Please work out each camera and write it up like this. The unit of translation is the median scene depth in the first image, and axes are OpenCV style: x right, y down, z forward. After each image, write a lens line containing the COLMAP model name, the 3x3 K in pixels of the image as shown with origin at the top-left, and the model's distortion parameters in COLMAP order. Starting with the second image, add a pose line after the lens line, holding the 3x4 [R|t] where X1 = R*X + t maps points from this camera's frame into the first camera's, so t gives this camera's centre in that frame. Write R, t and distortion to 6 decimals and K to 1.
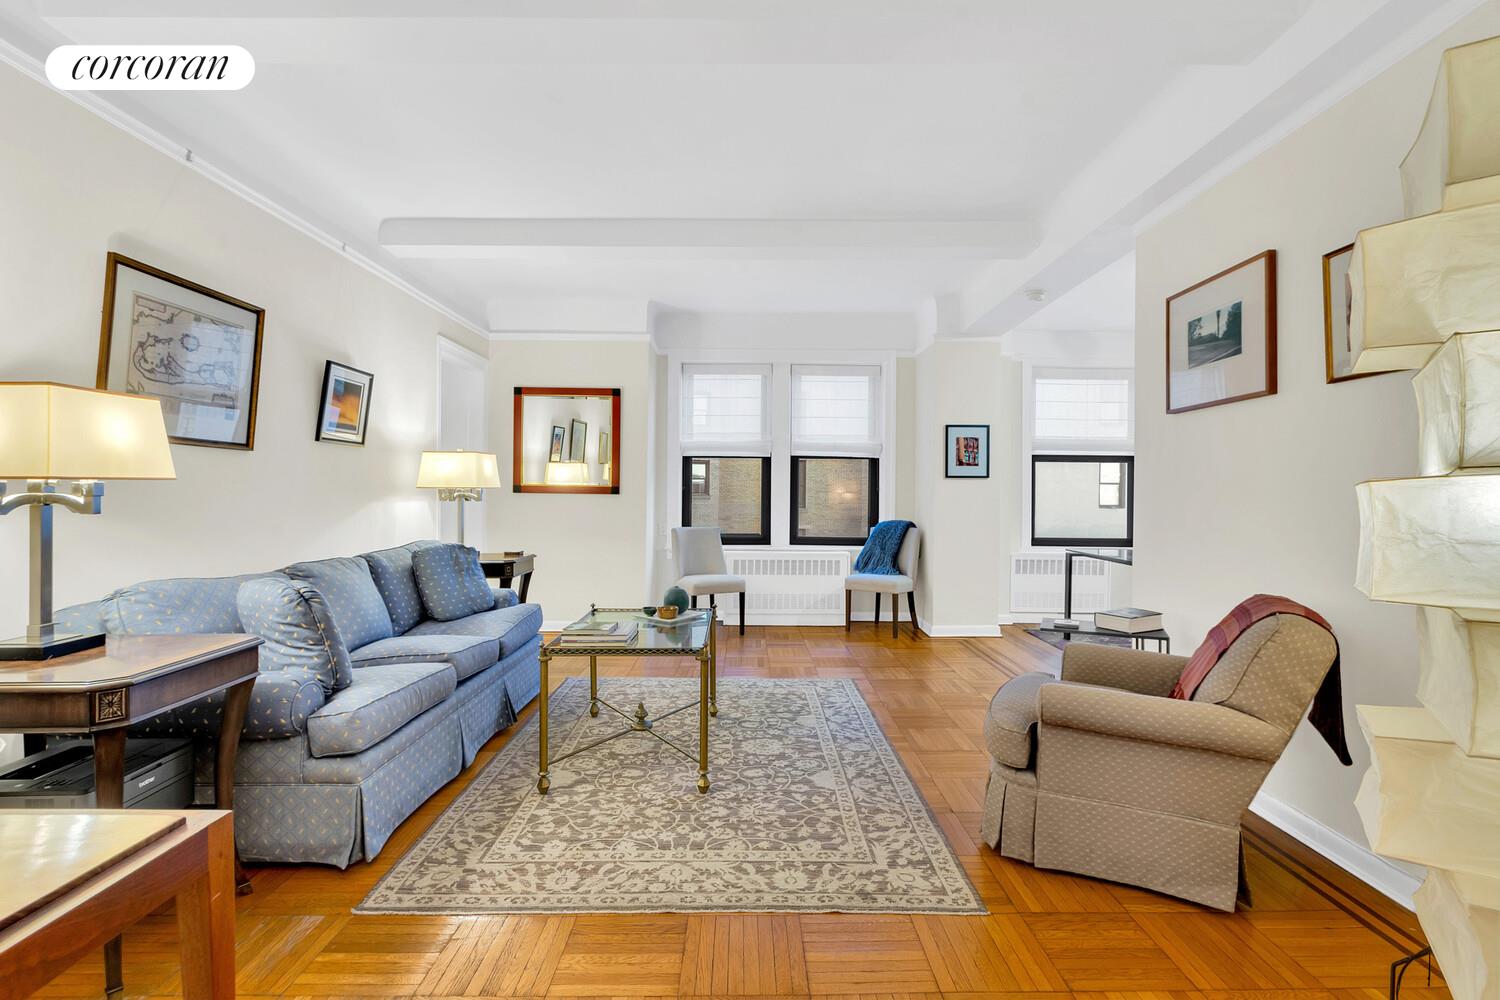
lens RADIAL K [[701.8, 0, 757.0], [0, 701.8, 489.2], [0, 0, 1]] dist [-0.023159, -0.000198]
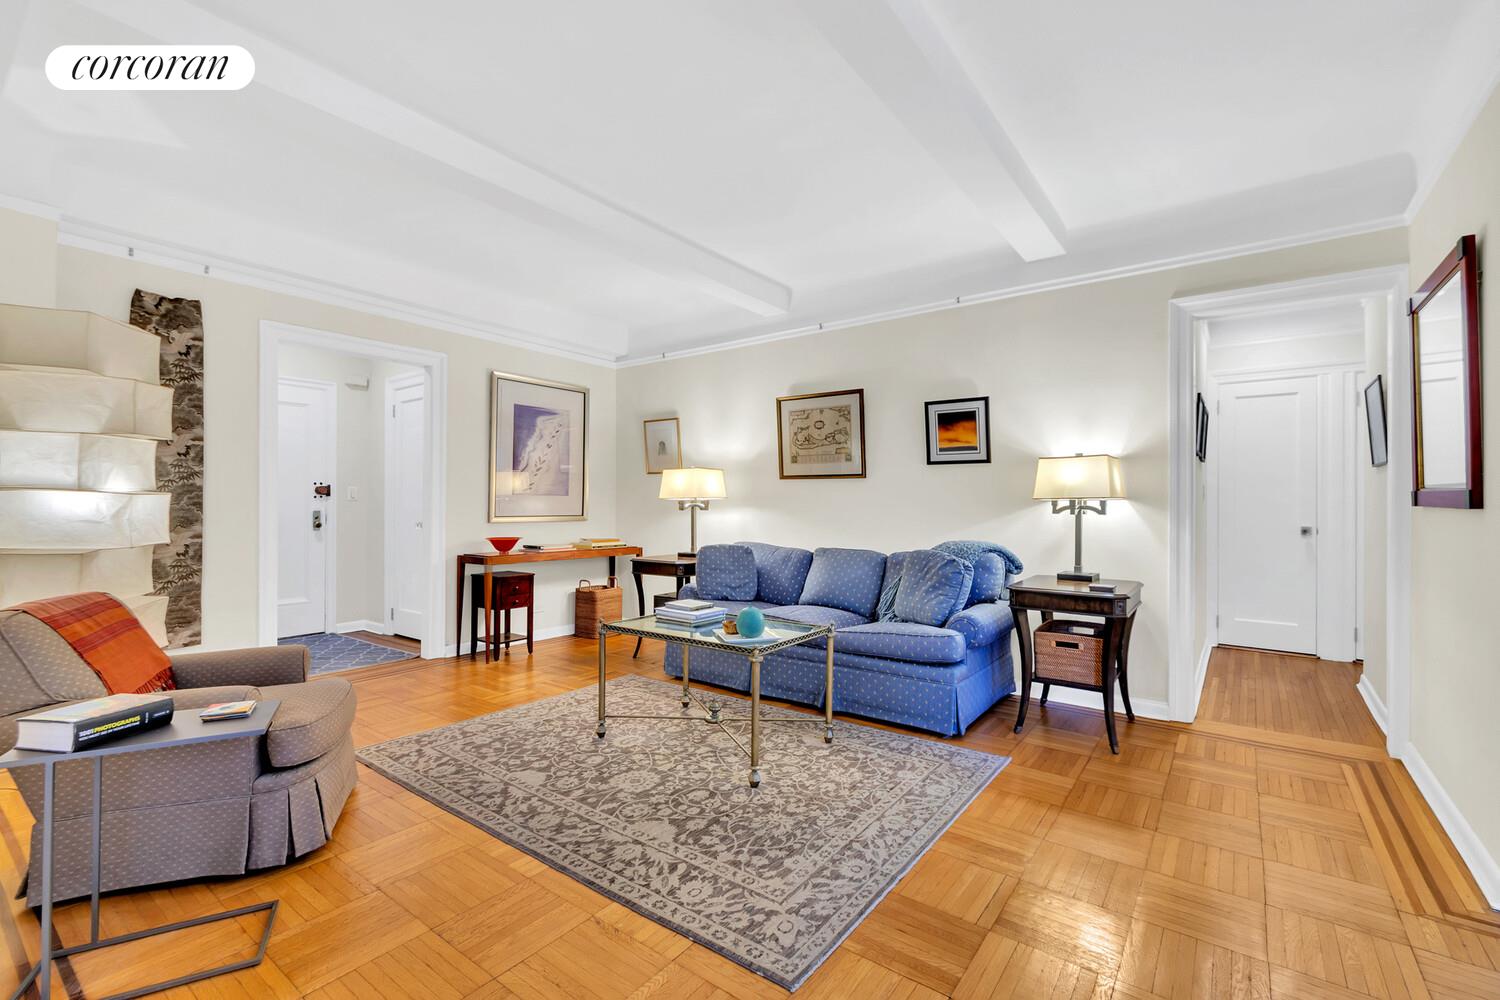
lens RADIAL K [[653.1, 0, 754.4], [0, 653.1, 495.8], [0, 0, 1]] dist [0.000358, -0.001804]
pose [[-0.608383, -0.017229, -0.793456, 0.668274], [-0.003330, 0.999811, -0.019156, 0.016273], [0.793636, -0.009012, -0.608325, 1.851148]]
